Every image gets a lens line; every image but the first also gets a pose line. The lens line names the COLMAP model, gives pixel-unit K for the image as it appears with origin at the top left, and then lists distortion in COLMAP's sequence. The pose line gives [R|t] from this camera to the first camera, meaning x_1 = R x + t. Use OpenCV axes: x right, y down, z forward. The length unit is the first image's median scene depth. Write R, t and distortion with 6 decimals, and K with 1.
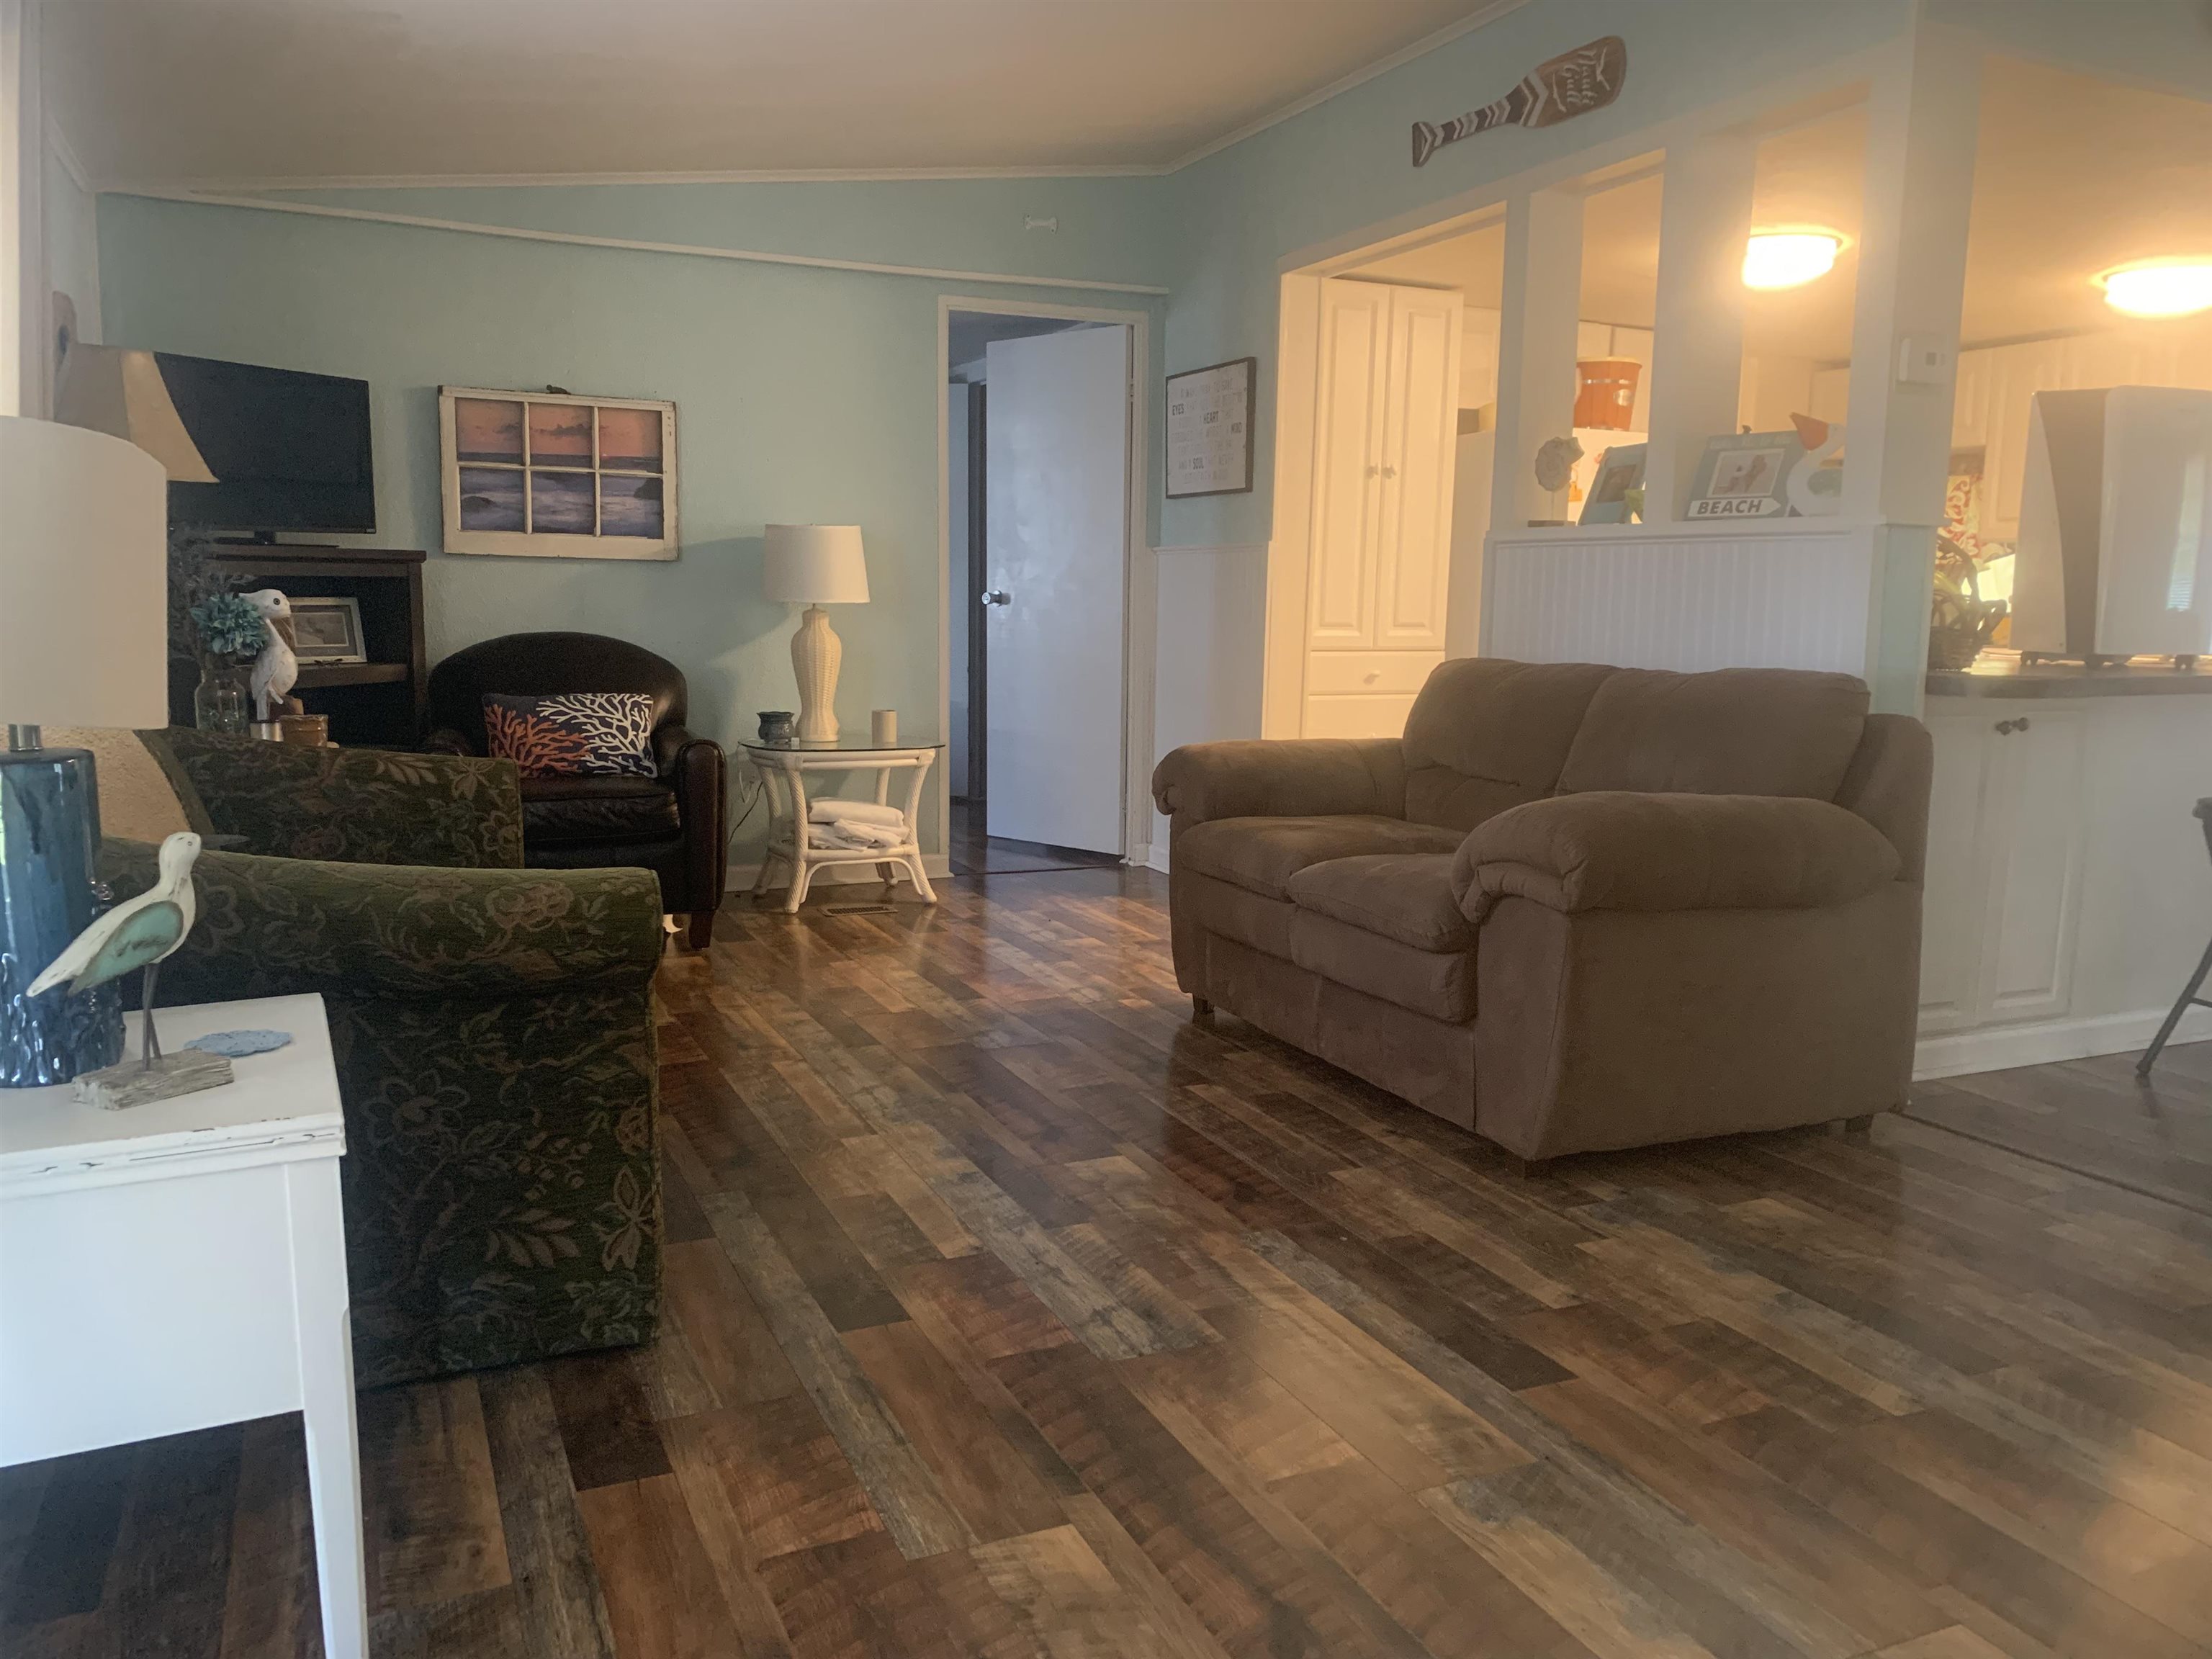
lens RADIAL K [[1689.9, 0, 1114.3], [0, 1689.9, 828.5], [0, 0, 1]] dist [0.032616, -0.010506]
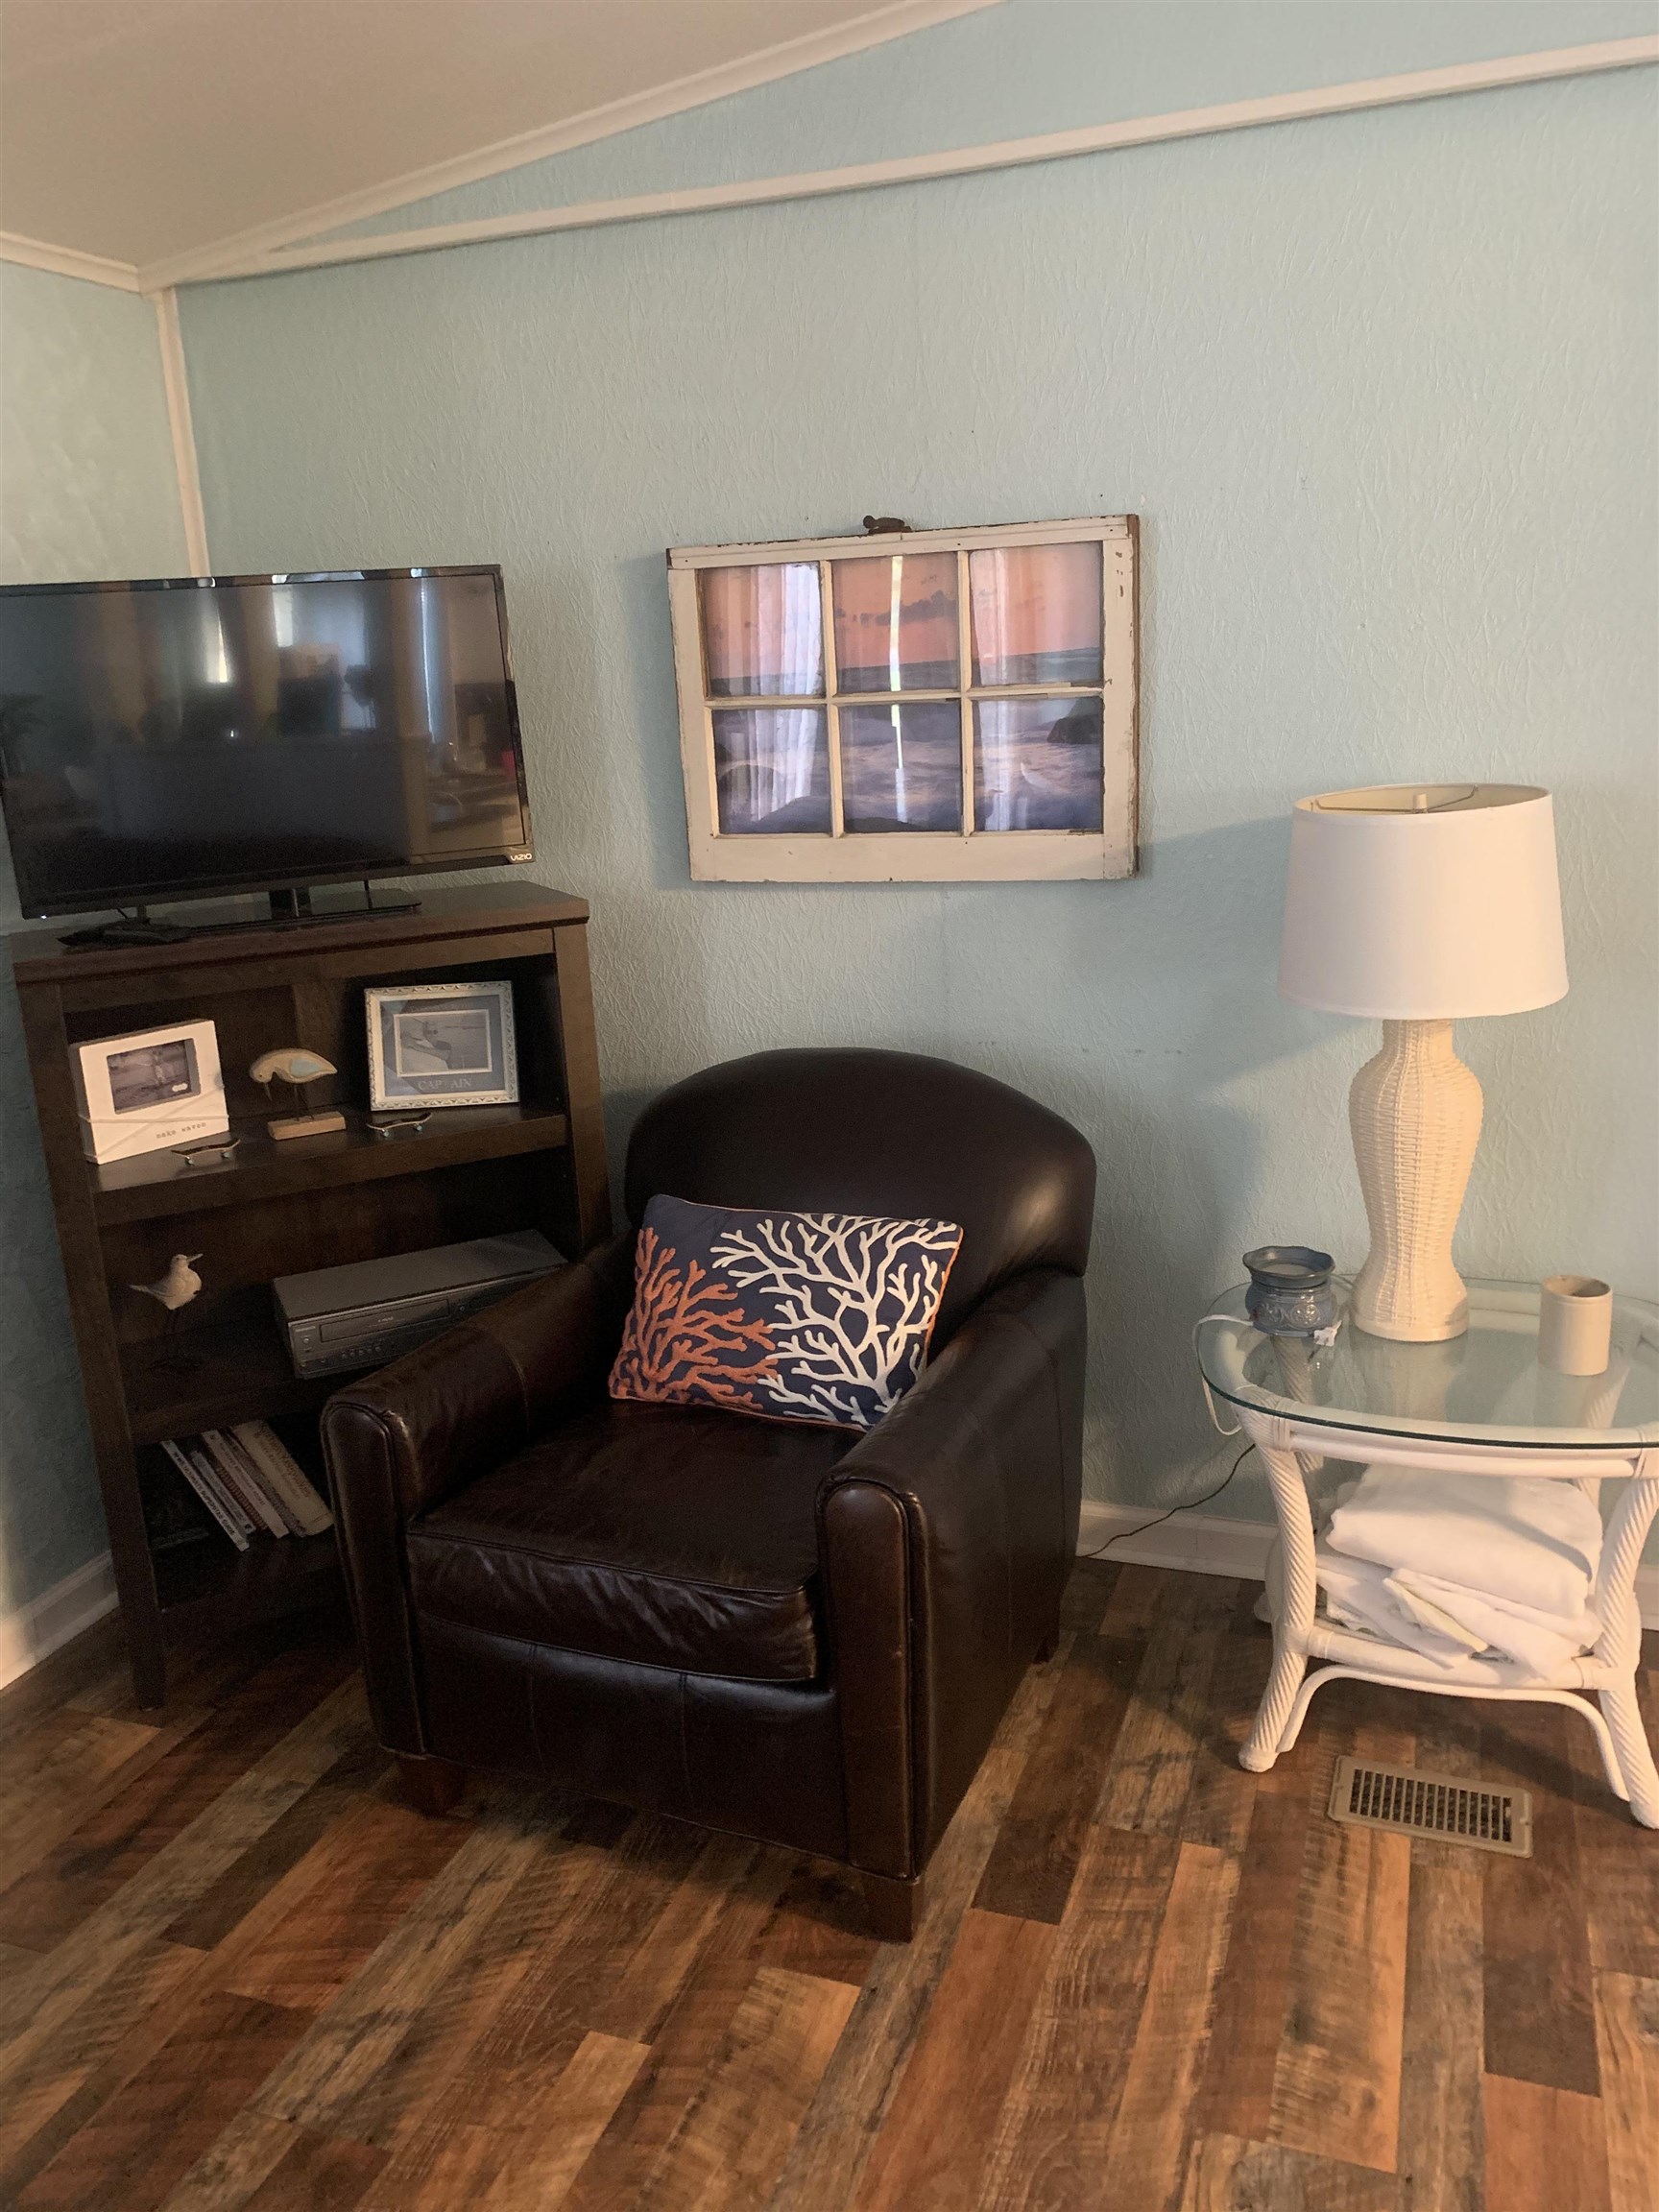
lens RADIAL K [[1689.9, 0, 837.3], [0, 1689.9, 1111.6], [0, 0, 1]] dist [0.032616, -0.010506]
pose [[0.722907, 0.117704, -0.680846, -0.001481], [-0.036539, 0.990517, 0.132443, -0.167697], [0.689978, -0.070866, 0.720353, 0.675392]]
